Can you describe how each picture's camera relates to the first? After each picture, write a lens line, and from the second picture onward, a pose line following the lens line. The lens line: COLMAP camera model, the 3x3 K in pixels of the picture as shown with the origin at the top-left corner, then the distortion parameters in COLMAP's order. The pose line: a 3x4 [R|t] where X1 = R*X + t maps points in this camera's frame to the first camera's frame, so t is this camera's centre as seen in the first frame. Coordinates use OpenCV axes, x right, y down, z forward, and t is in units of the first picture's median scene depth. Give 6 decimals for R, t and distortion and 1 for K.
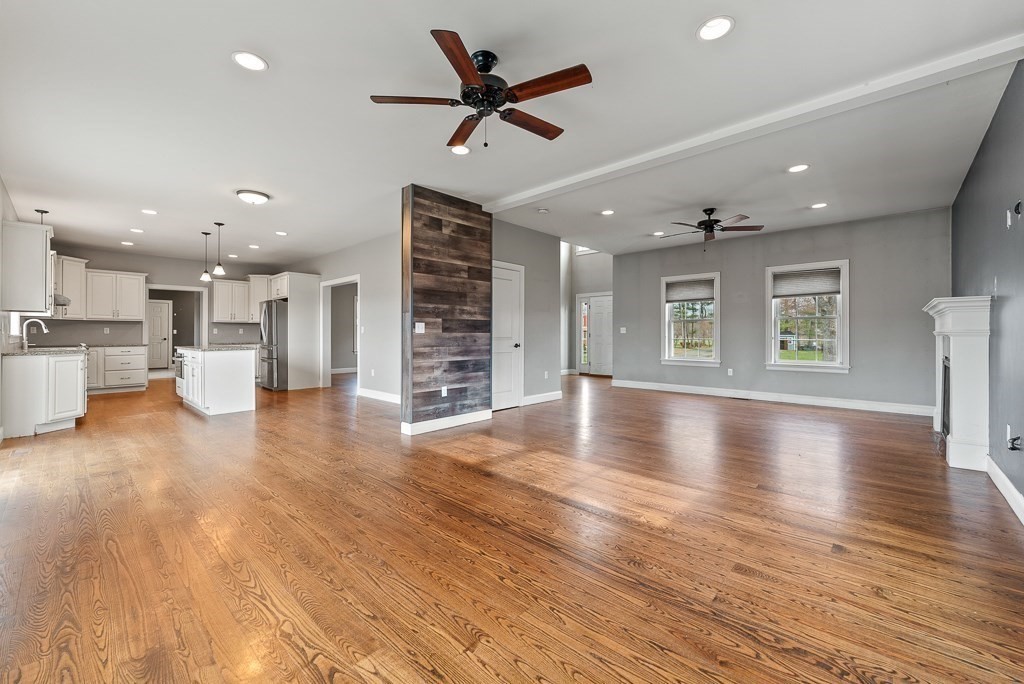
lens RADIAL K [[412.2, 0, 512.9], [0, 412.2, 334.8], [0, 0, 1]] dist [-0.002041, -0.000232]
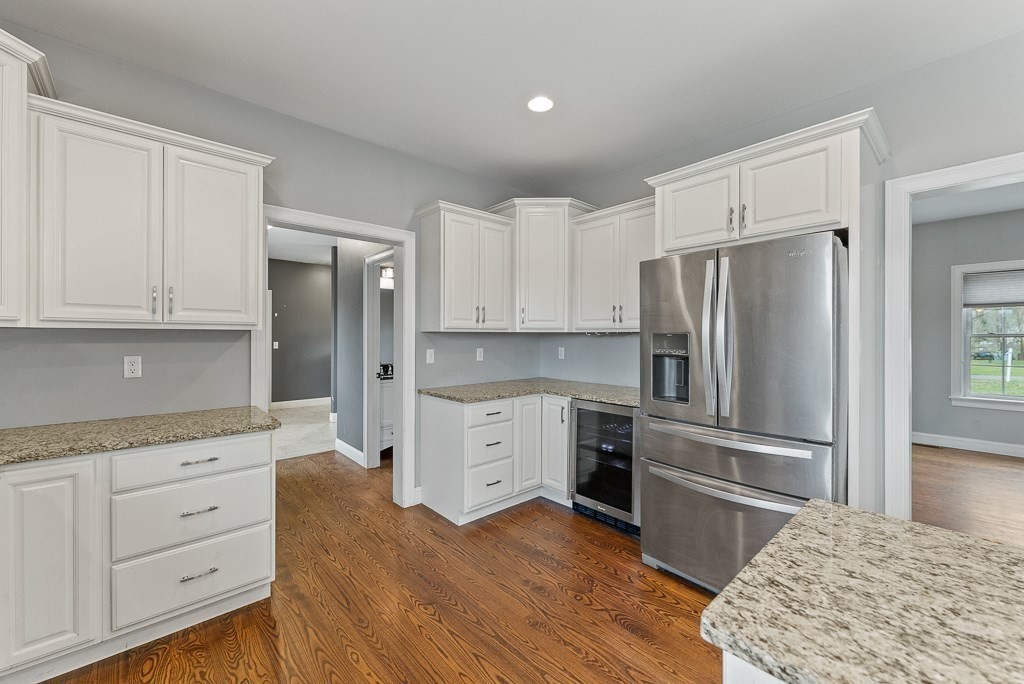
lens RADIAL K [[412.2, 0, 512.1], [0, 412.2, 340.5], [0, 0, 1]] dist [-0.002041, -0.000232]
pose [[0.994912, 0.001884, -0.100726, -0.621852], [-0.001297, 0.999982, 0.005888, -0.024945], [0.100736, -0.005728, 0.994897, 0.659129]]
